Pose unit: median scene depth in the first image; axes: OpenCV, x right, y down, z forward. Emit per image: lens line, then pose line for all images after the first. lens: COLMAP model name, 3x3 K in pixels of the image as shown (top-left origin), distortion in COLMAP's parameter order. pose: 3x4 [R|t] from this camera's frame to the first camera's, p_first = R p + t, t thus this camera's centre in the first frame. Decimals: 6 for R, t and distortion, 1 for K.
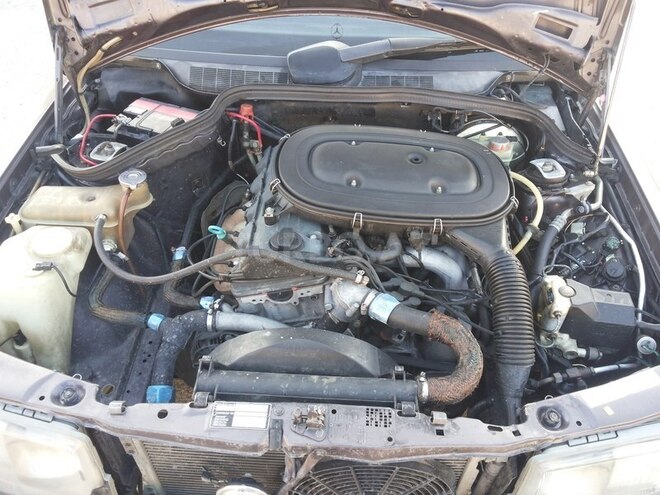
lens RADIAL K [[536.8, 0, 341.8], [0, 536.8, 248.5], [0, 0, 1]] dist [0.006654, -0.056007]
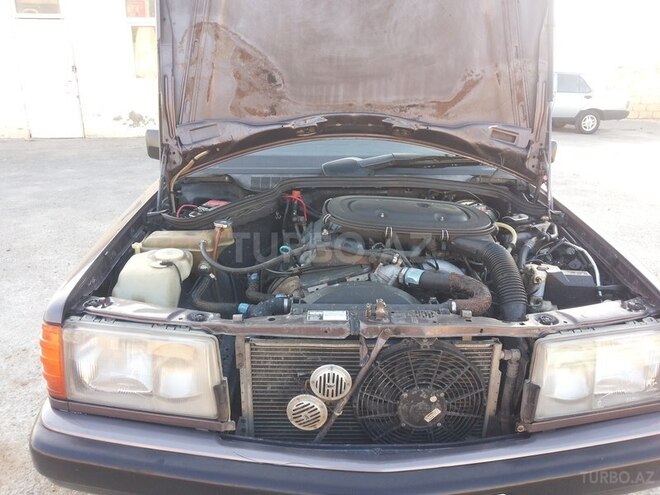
lens RADIAL K [[536.8, 0, 341.8], [0, 536.8, 248.5], [0, 0, 1]] dist [0.006654, -0.056007]
pose [[0.998414, -0.034046, 0.044843, -0.140273], [0.049218, 0.914558, -0.401450, 0.483023], [-0.027344, 0.403020, 0.914783, -0.246546]]
